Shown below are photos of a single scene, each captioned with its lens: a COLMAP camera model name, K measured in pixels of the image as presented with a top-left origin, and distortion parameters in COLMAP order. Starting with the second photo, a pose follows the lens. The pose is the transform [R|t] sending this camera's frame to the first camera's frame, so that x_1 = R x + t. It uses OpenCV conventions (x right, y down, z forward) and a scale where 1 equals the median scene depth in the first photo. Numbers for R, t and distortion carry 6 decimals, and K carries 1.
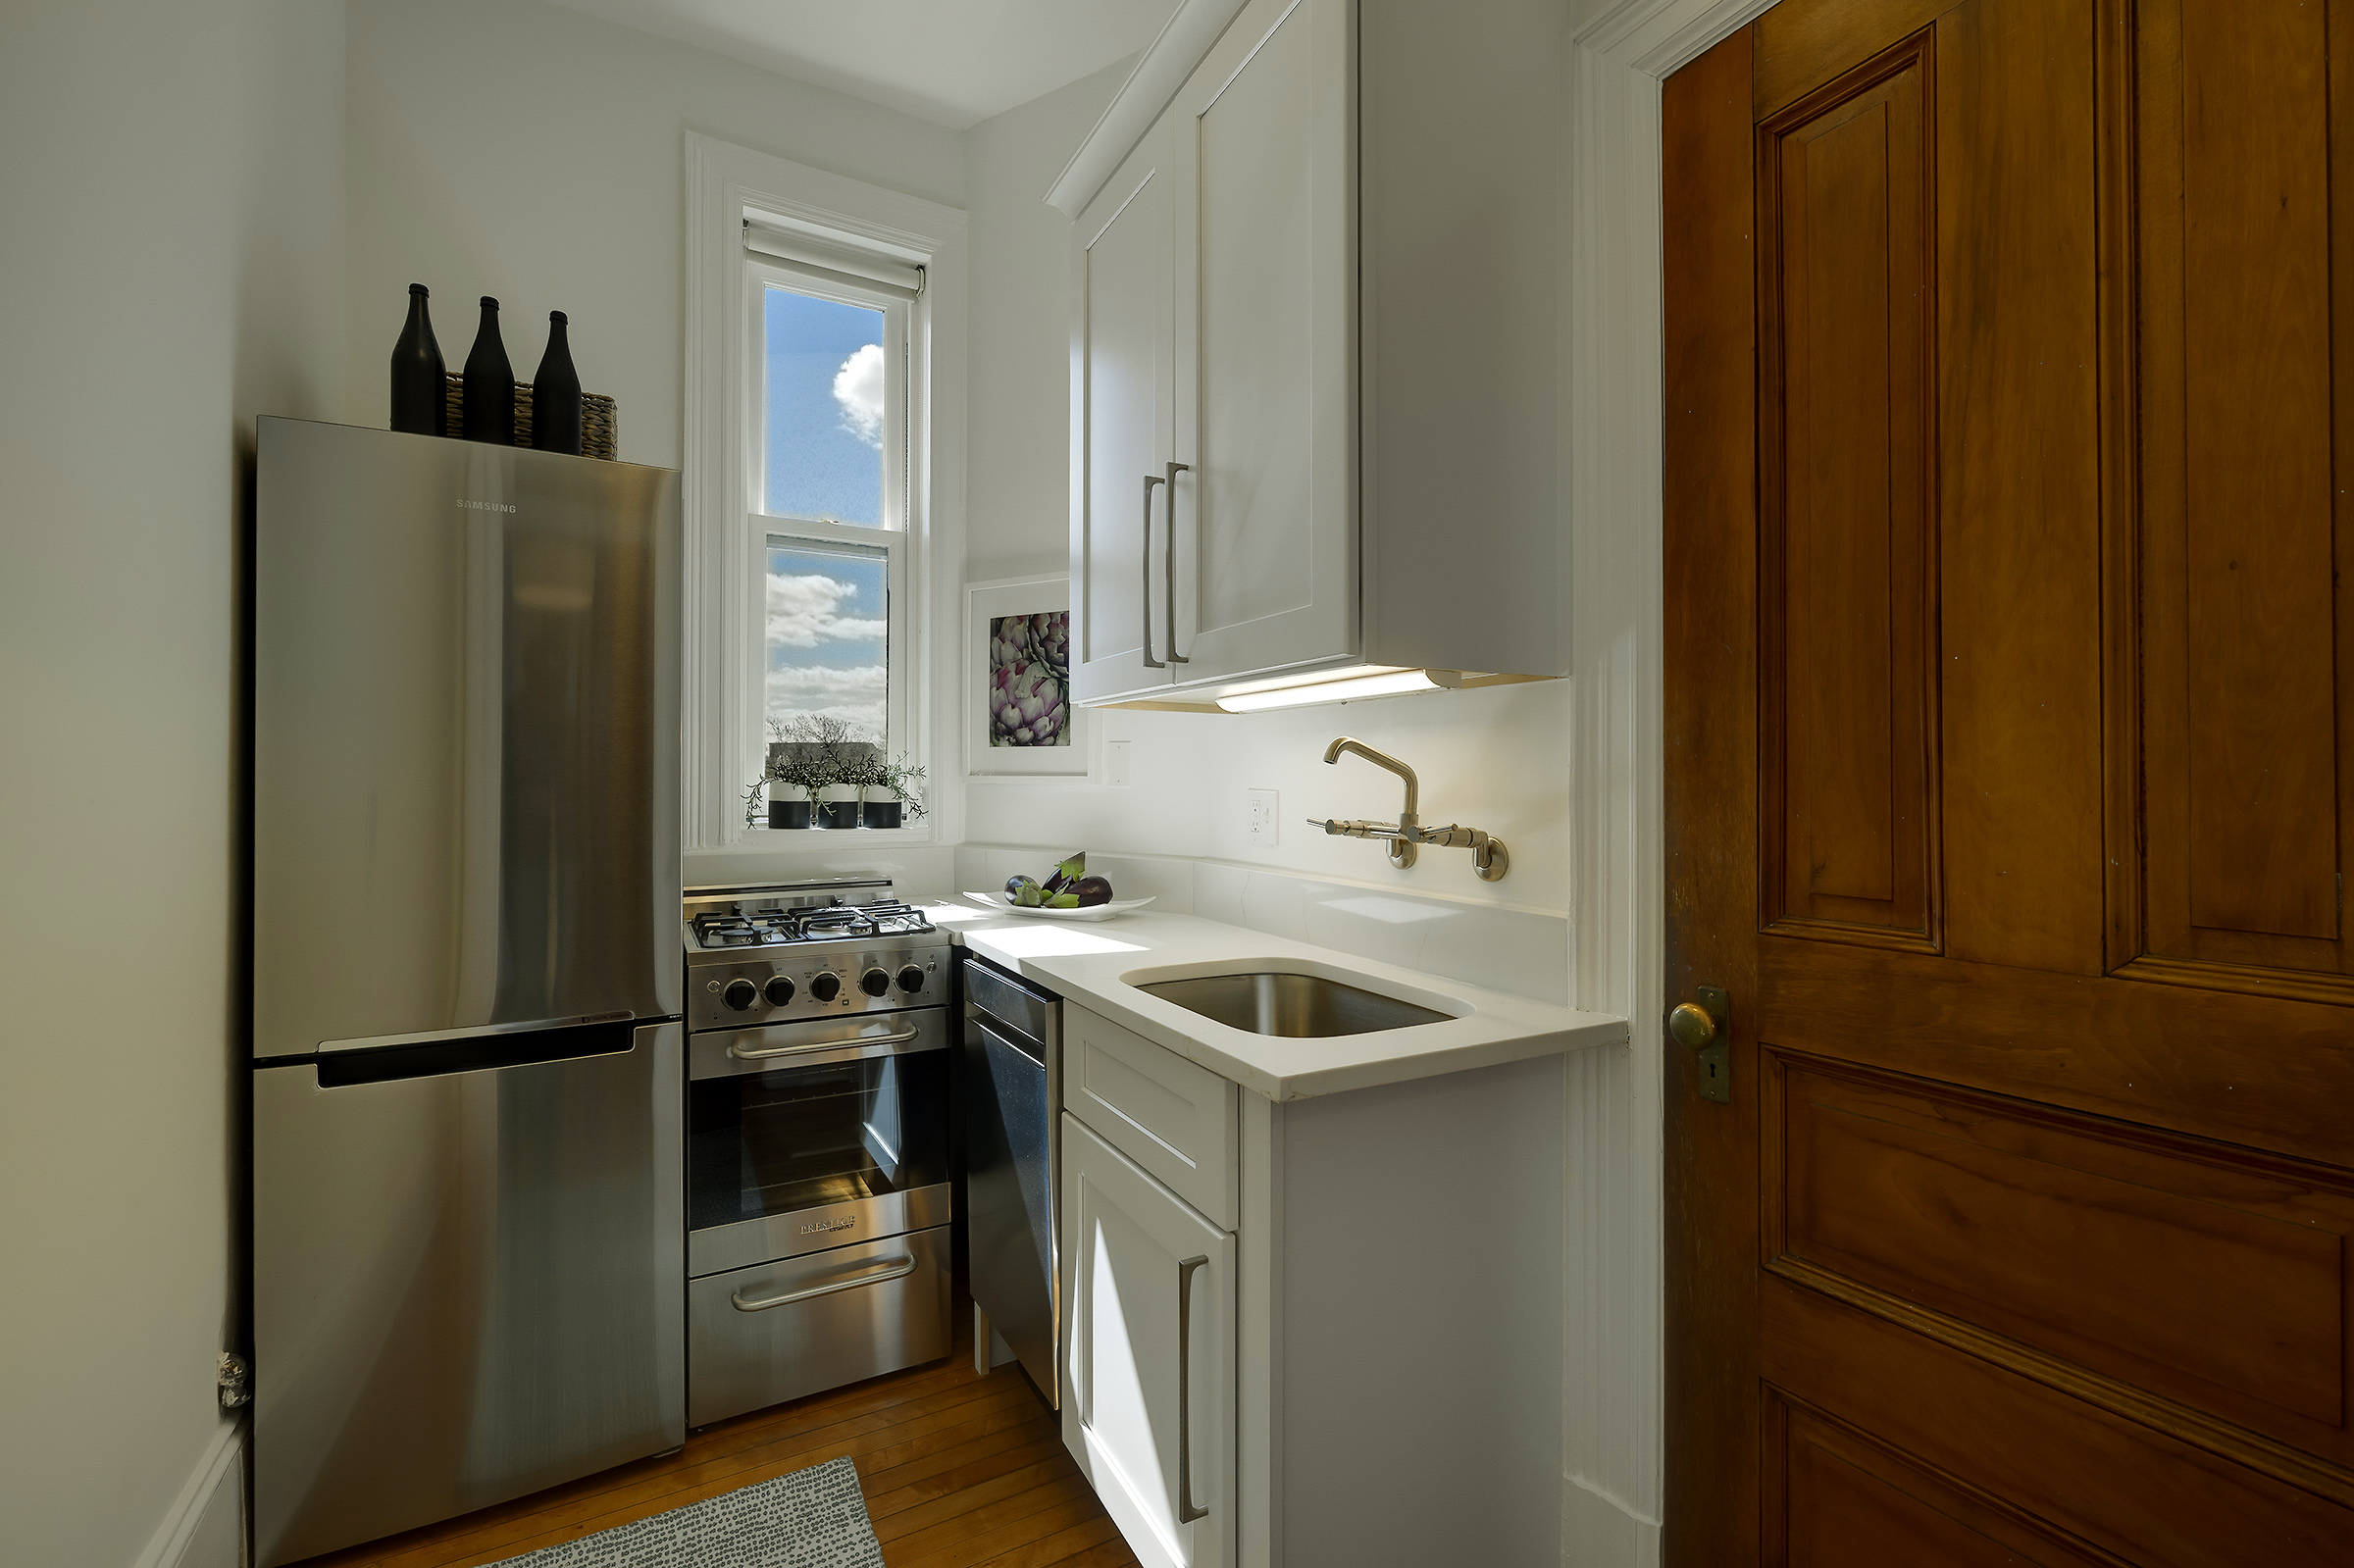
lens RADIAL K [[1010.7, 0, 1179.0], [0, 1010.7, 775.5], [0, 0, 1]] dist [0.000389, -0.000025]
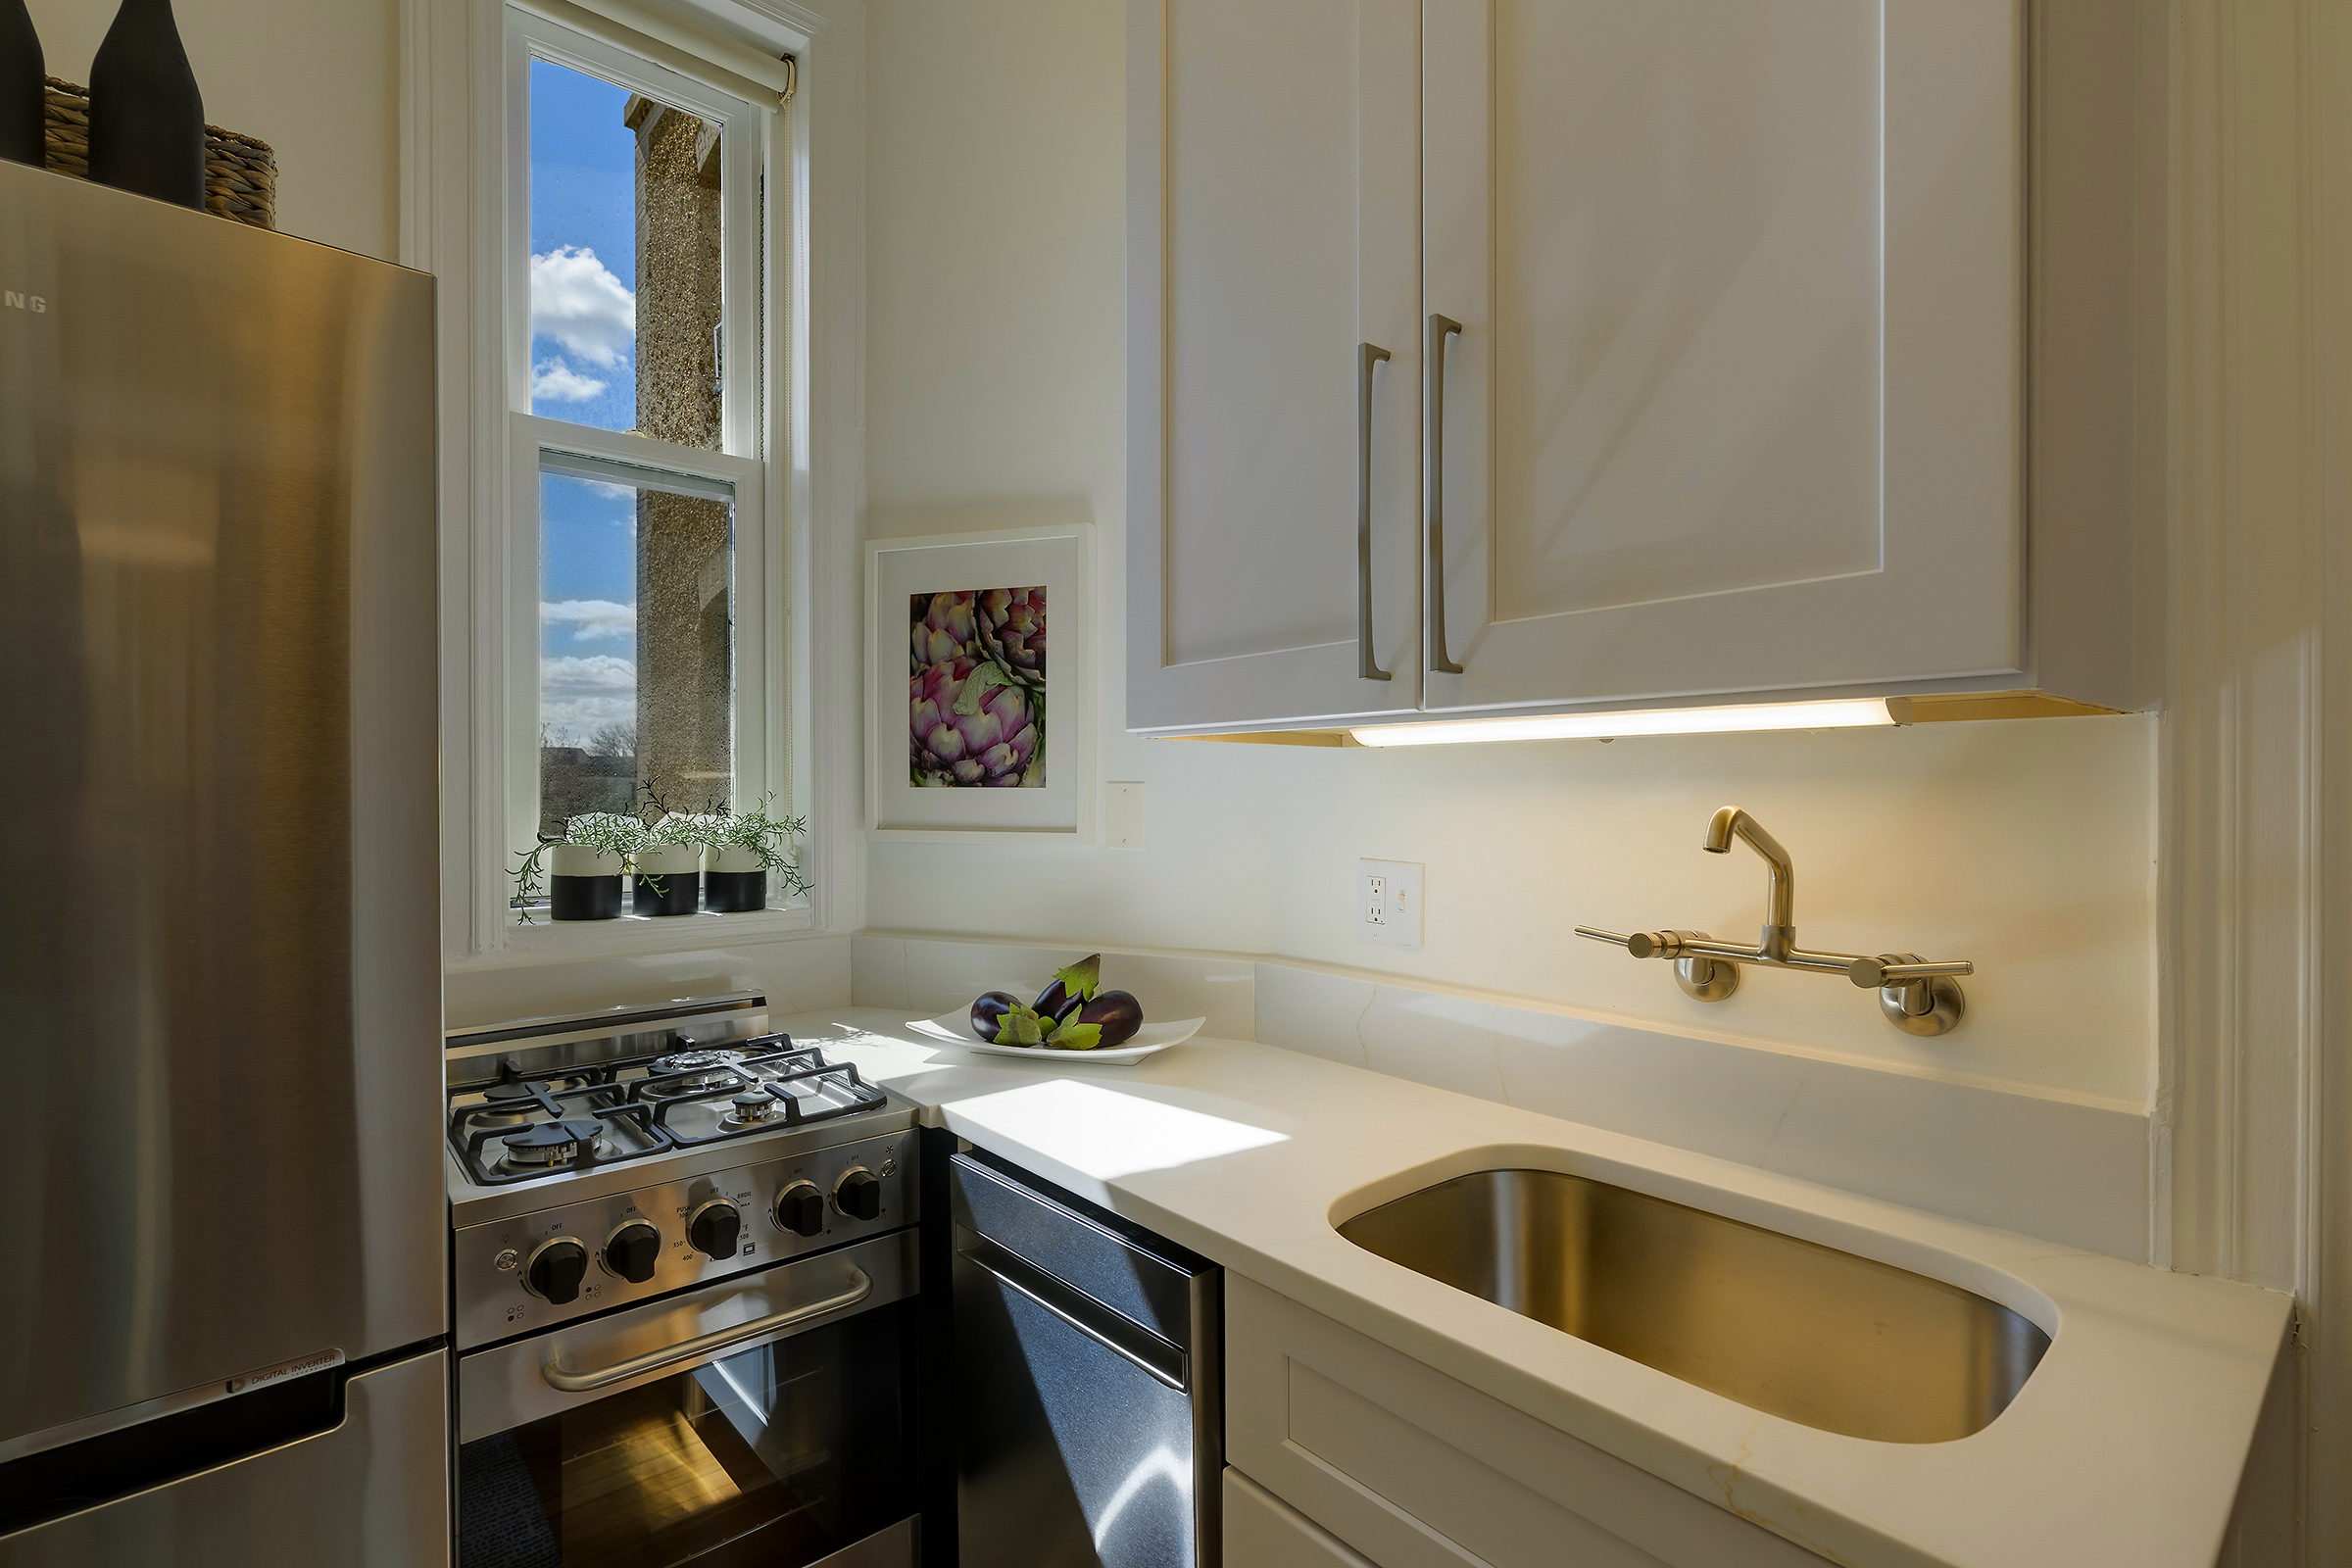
lens RADIAL K [[1089.4, 0, 1181.2], [0, 1089.4, 798.4], [0, 0, 1]] dist [-0.000590, 0.000177]
pose [[0.977767, -0.003104, 0.209669, -0.243683], [0.000681, 0.999932, 0.011629, -0.043180], [-0.209691, -0.011228, 0.977703, 0.385582]]
